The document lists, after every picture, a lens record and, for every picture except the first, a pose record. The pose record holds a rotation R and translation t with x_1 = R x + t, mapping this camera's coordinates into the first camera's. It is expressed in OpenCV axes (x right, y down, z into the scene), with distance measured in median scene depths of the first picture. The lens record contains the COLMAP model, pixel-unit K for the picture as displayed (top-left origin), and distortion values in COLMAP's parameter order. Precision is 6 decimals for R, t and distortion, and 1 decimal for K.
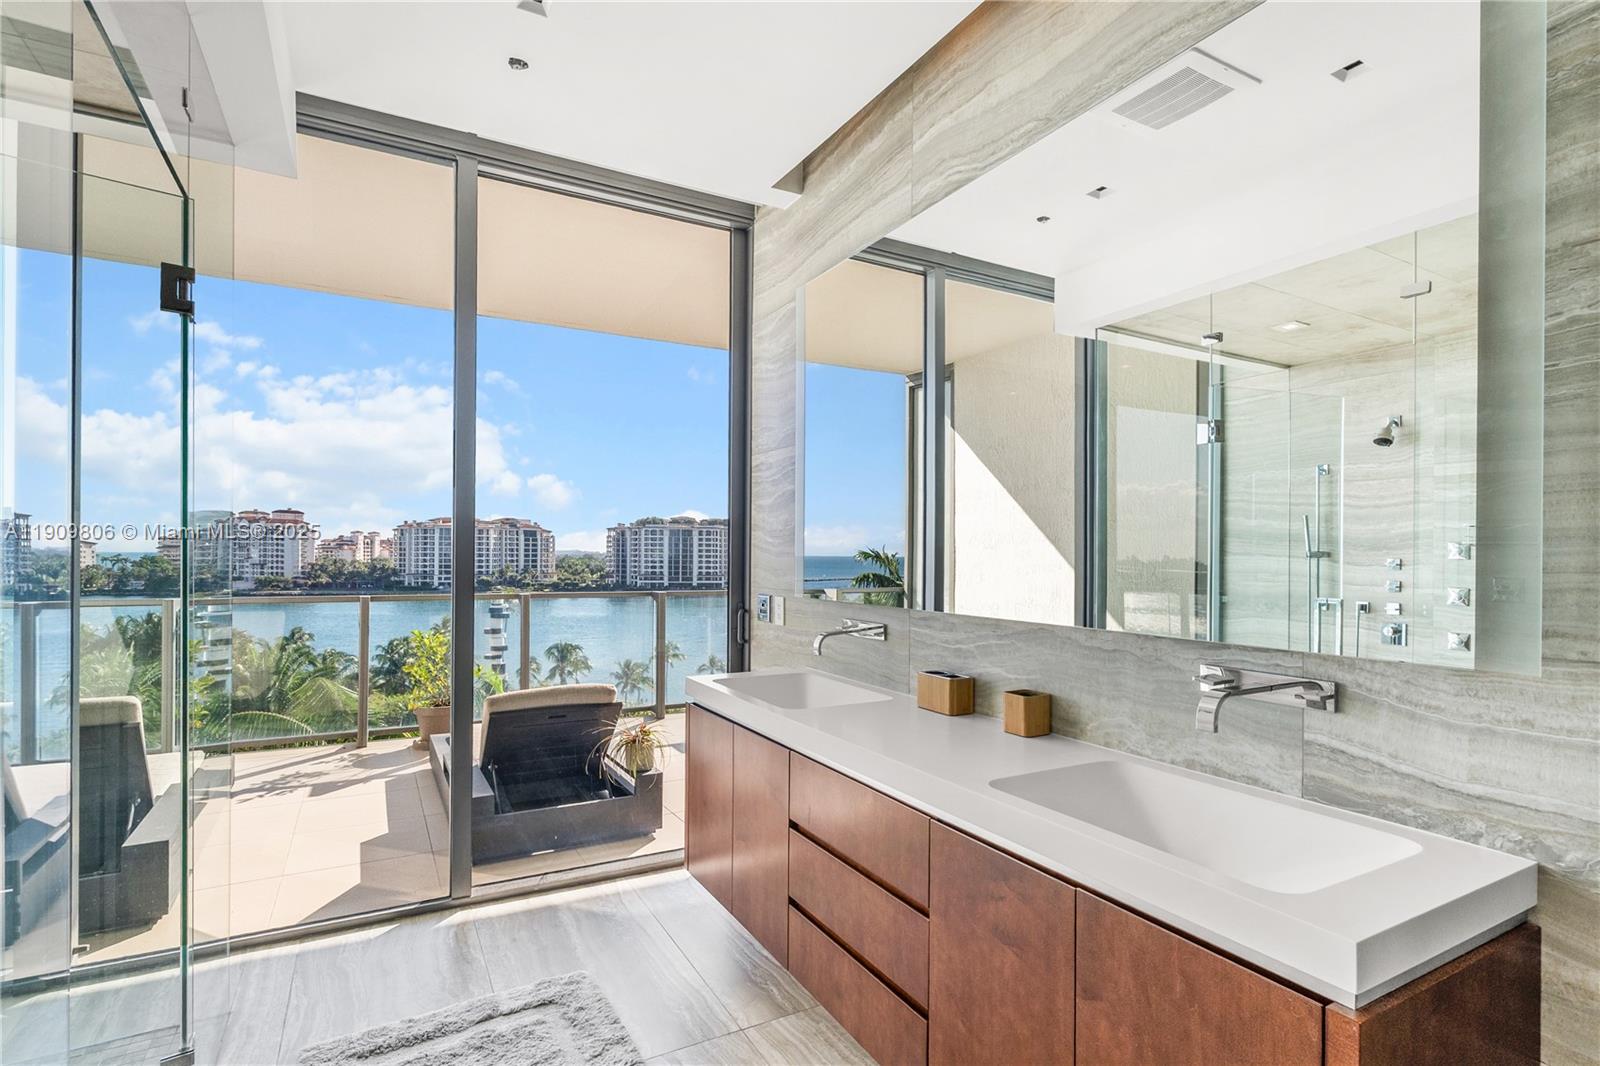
lens RADIAL K [[768.7, 0, 803.0], [0, 768.7, 552.3], [0, 0, 1]] dist [0.000738, -0.004219]
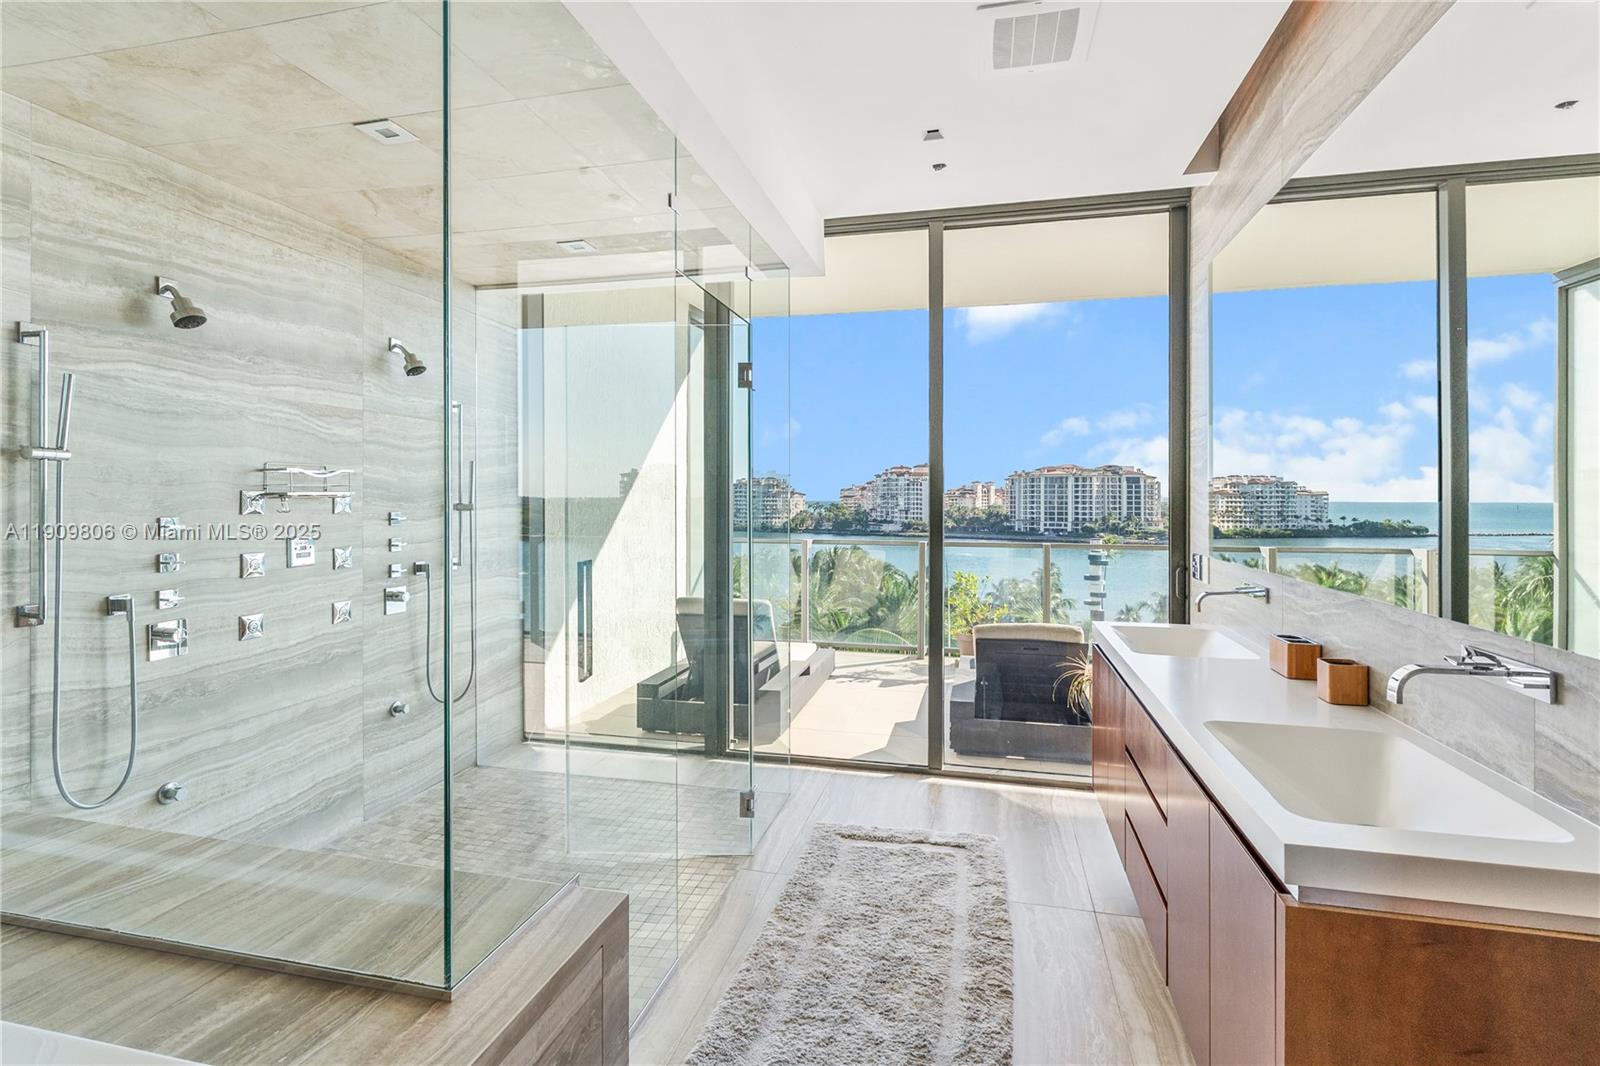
lens RADIAL K [[768.7, 0, 817.7], [0, 768.7, 496.4], [0, 0, 1]] dist [0.000738, -0.004219]
pose [[0.746814, -0.006819, -0.664998, 0.303919], [0.003841, 0.999975, -0.005941, -0.021814], [0.665022, 0.001883, 0.746821, -0.148660]]
